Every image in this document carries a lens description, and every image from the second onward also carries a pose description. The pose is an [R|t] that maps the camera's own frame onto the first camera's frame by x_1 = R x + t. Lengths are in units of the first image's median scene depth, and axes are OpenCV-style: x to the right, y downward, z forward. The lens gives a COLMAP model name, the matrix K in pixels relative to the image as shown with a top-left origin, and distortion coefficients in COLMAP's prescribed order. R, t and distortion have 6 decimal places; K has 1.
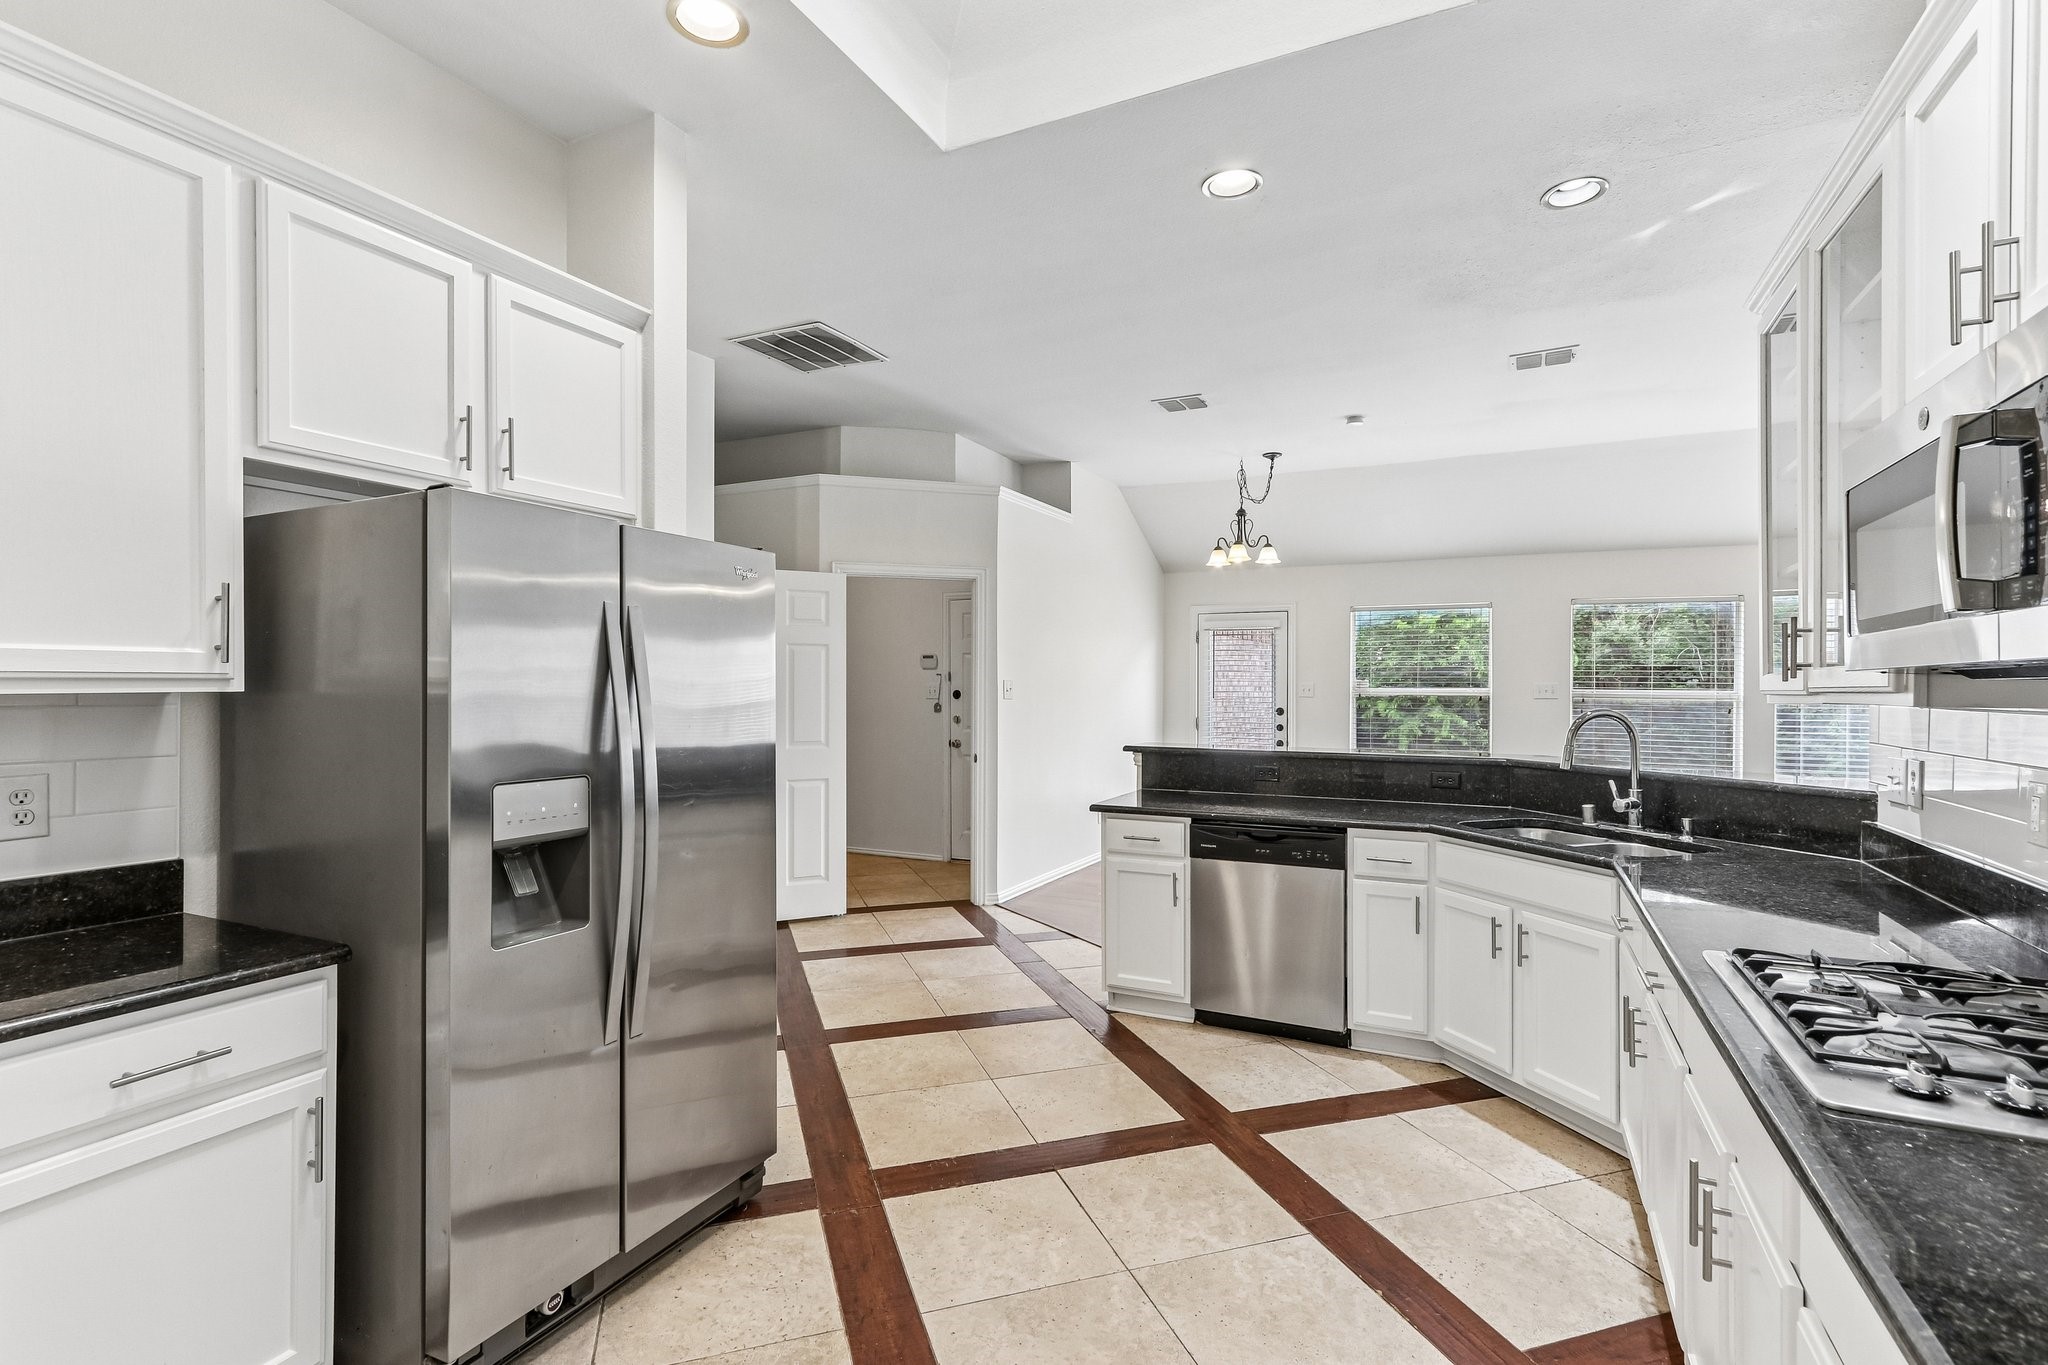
lens RADIAL K [[961.4, 0, 1024.0], [0, 961.4, 682.5], [0, 0, 1]] dist [0.000562, 0.000149]
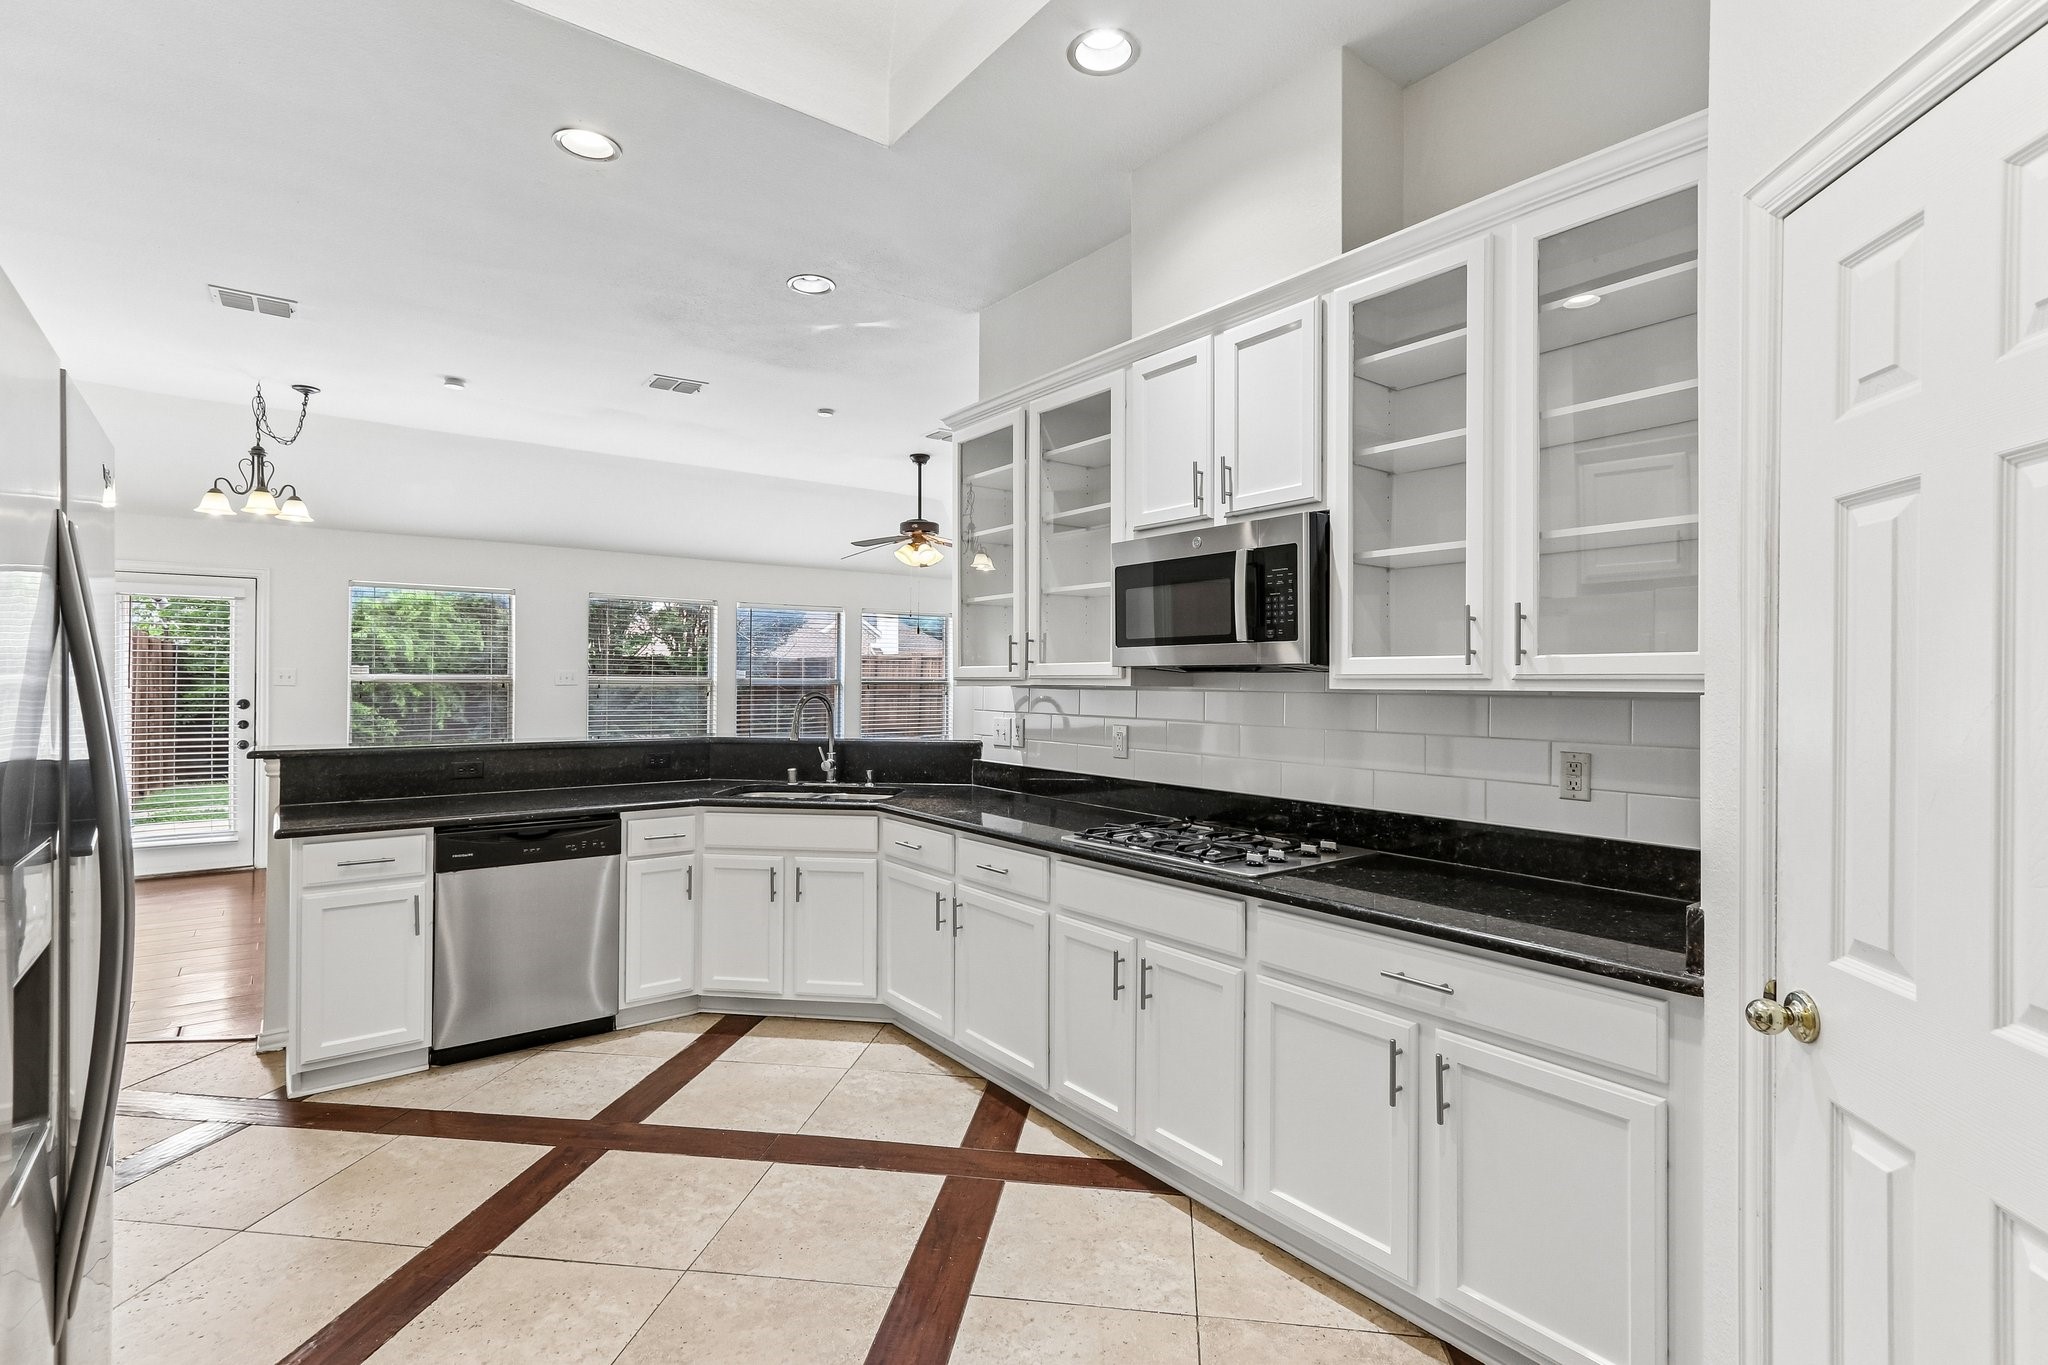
lens RADIAL K [[964.9, 0, 1033.9], [0, 964.9, 672.0], [0, 0, 1]] dist [0.000829, 0.000146]
pose [[0.434865, 0.004304, 0.900485, -0.392768], [-0.006985, 0.999975, -0.001406, 0.000720], [-0.900468, -0.005679, 0.434884, 0.162424]]
